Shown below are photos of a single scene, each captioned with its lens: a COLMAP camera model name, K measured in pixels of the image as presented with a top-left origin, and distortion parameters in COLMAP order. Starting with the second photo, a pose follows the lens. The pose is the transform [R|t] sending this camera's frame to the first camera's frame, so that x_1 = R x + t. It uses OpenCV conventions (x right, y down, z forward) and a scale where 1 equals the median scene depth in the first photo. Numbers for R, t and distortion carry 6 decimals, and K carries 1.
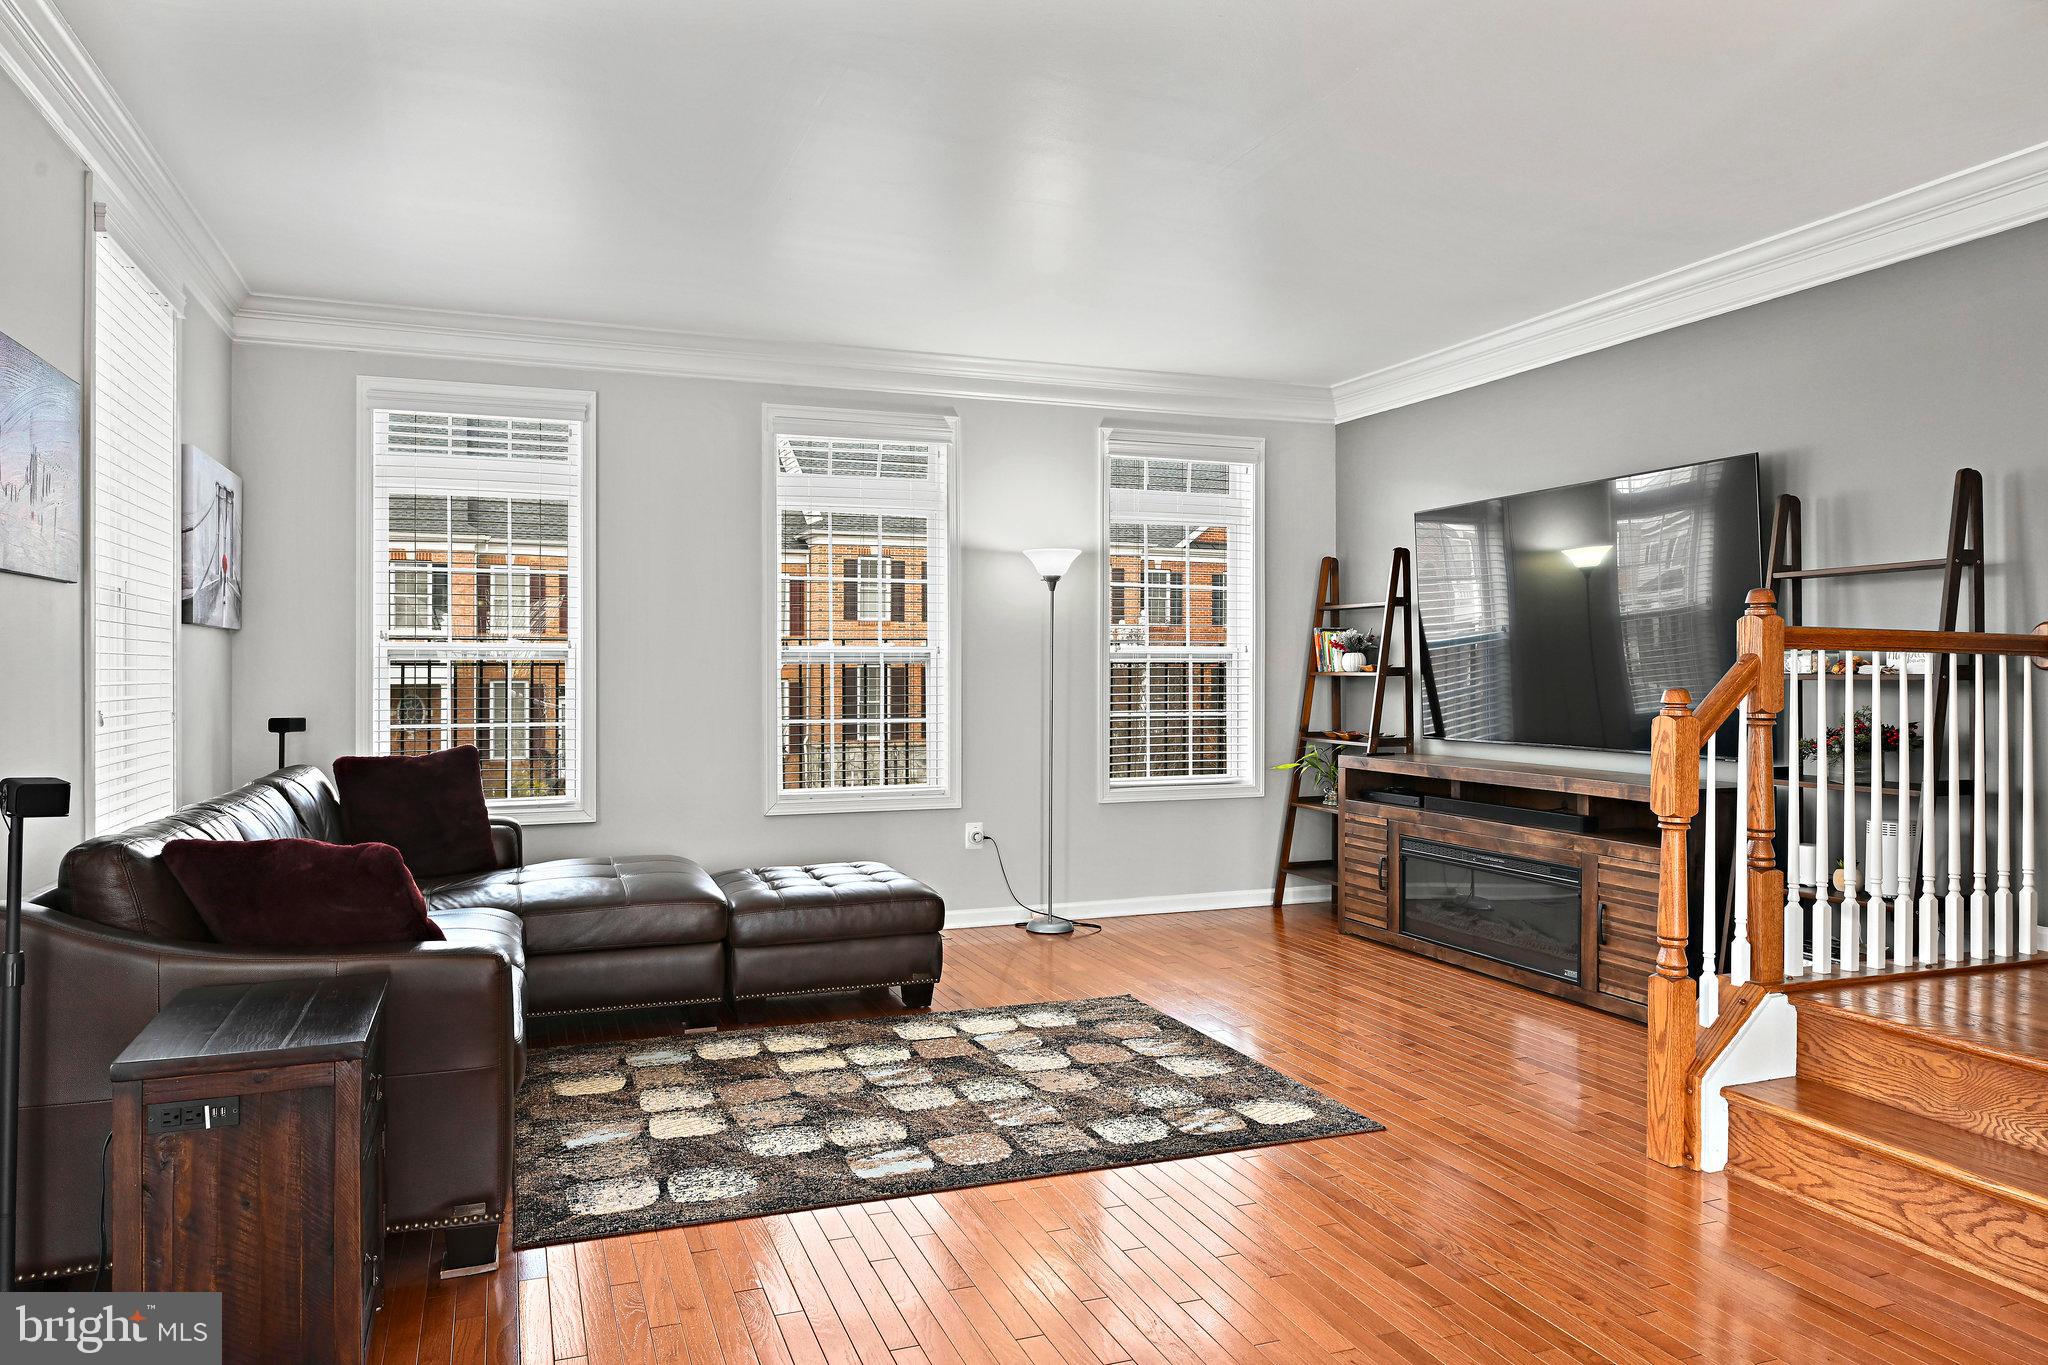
lens RADIAL K [[1341.2, 0, 1021.3], [0, 1341.2, 679.6], [0, 0, 1]] dist [0.002238, 0.001798]
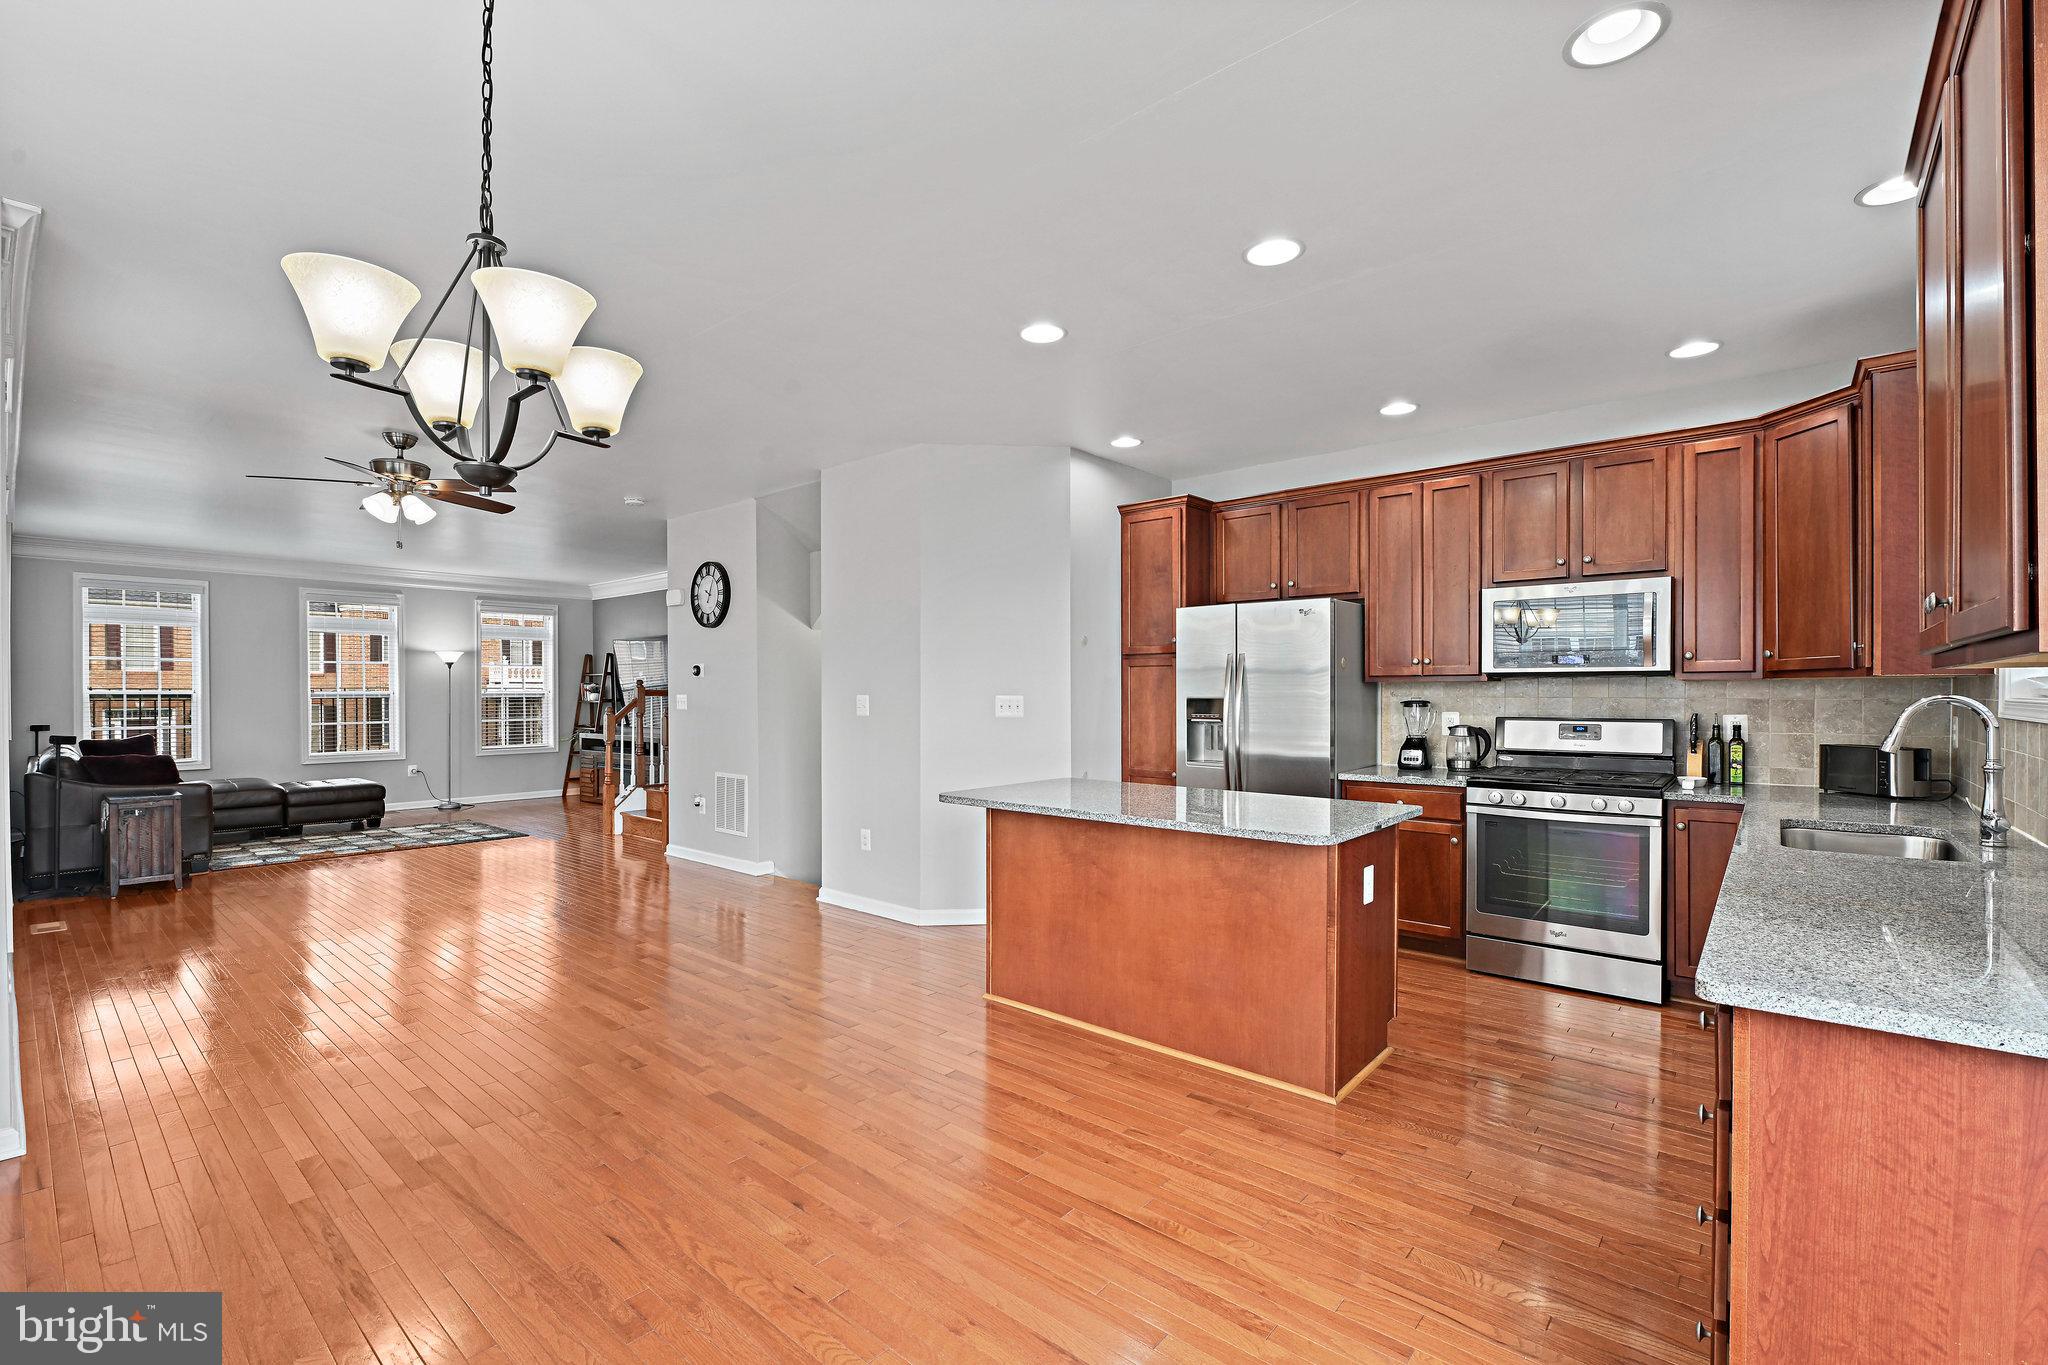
lens RADIAL K [[887.2, 0, 1021.3], [0, 887.2, 690.3], [0, 0, 1]] dist [-0.009571, -0.000762]
pose [[0.878768, 0.002804, 0.477241, 0.270149], [0.003580, 0.999916, -0.012468, -0.002404], [-0.477235, 0.012665, 0.878684, -1.445350]]
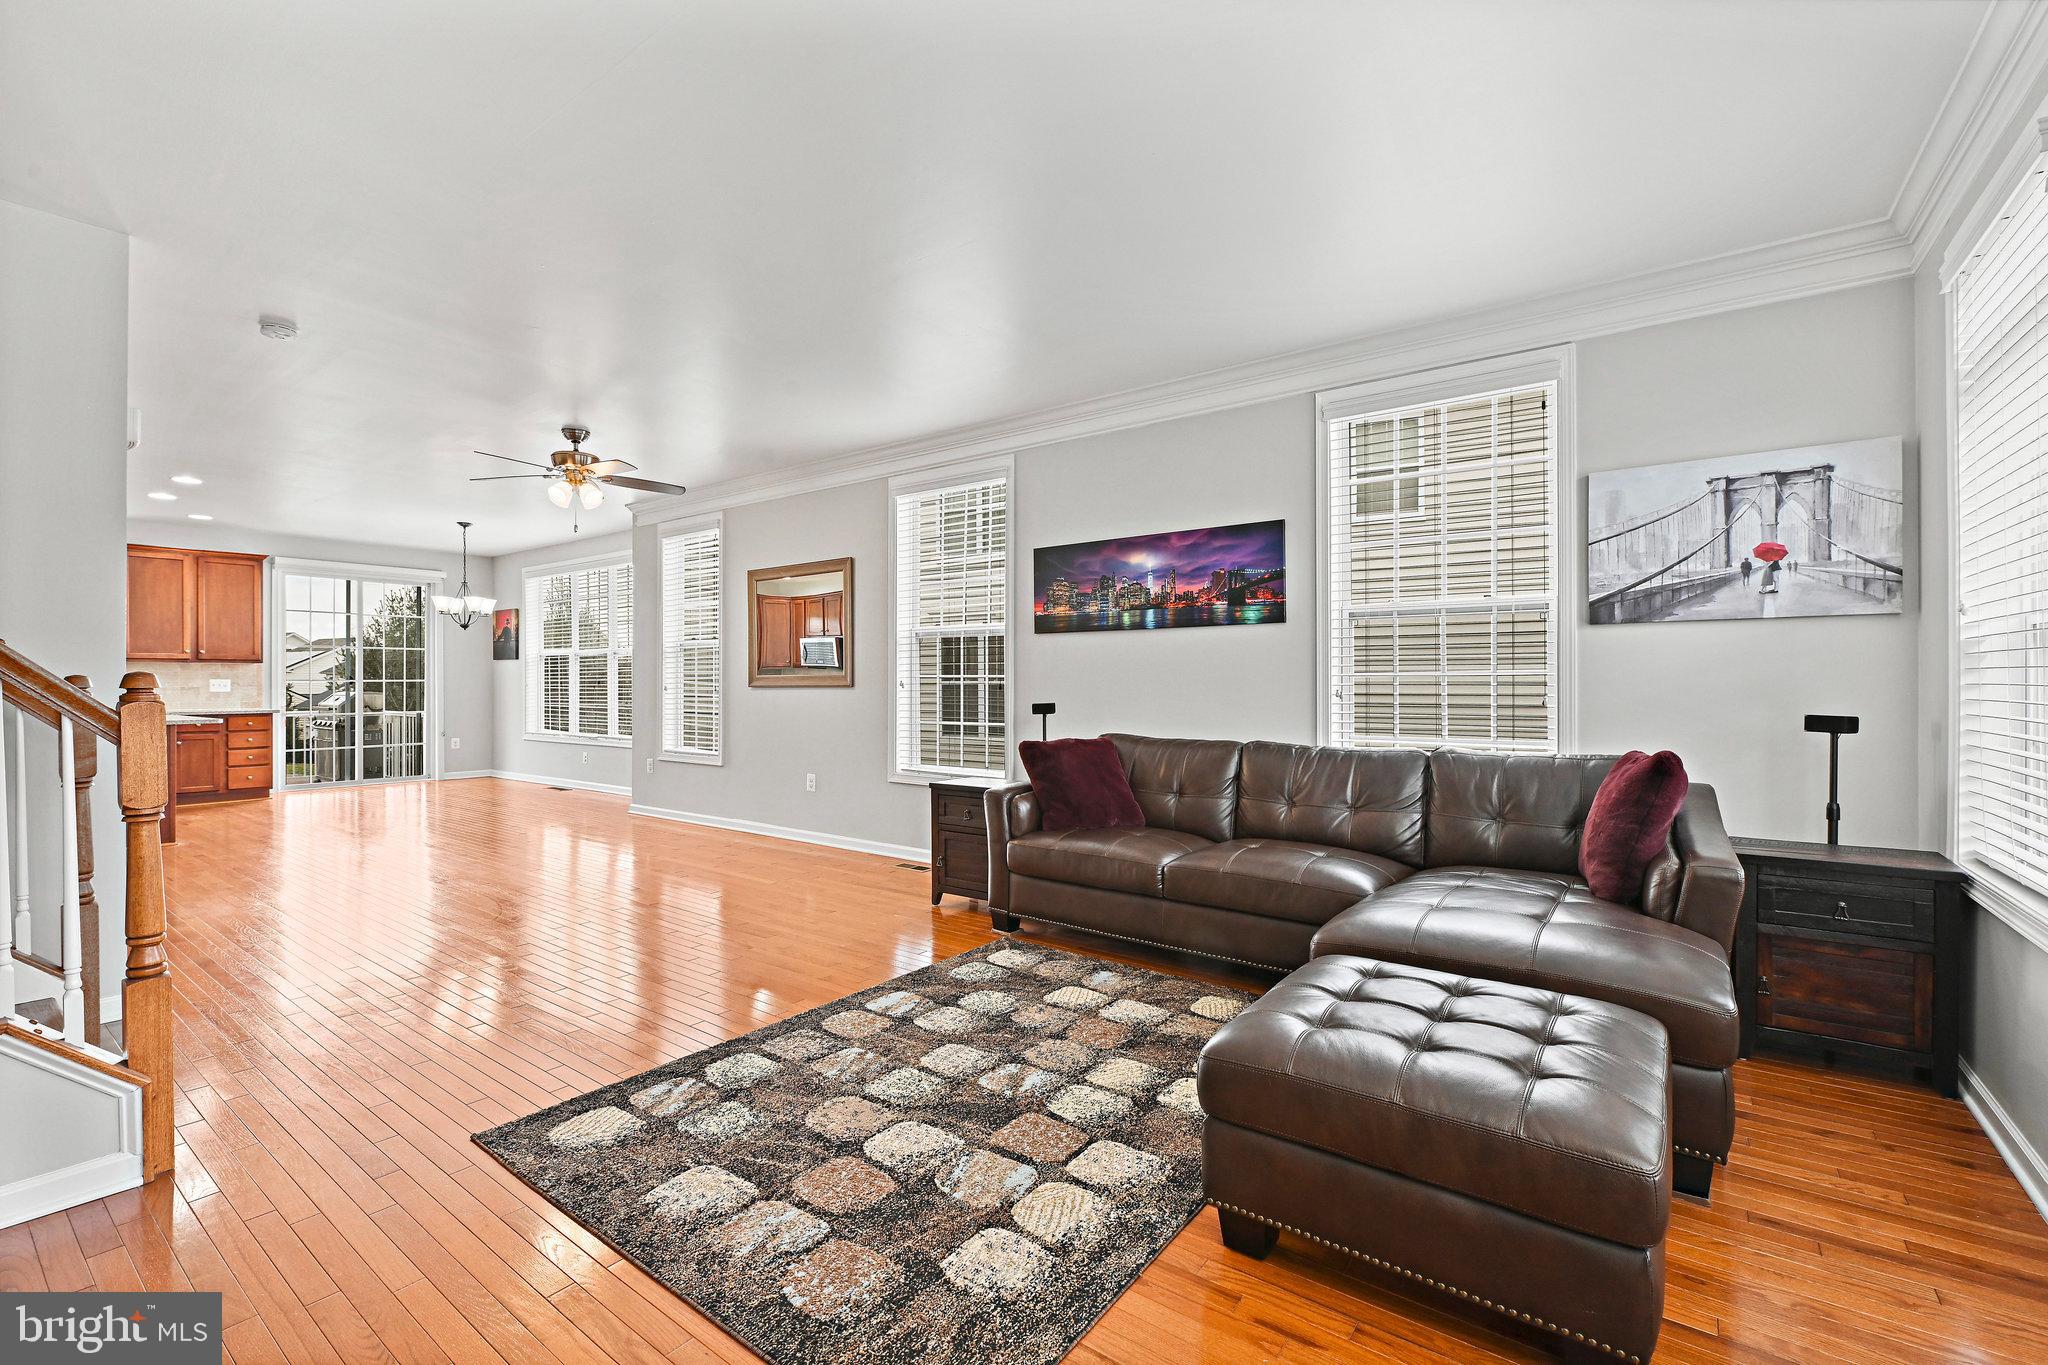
lens RADIAL K [[868.6, 0, 1007.3], [0, 868.6, 681.2], [0, 0, 1]] dist [-0.002074, -0.000439]
pose [[-0.848463, 0.001291, -0.529252, 0.246998], [-0.002636, 0.999974, 0.006664, 0.006334], [0.529247, 0.007049, -0.848438, 1.550534]]
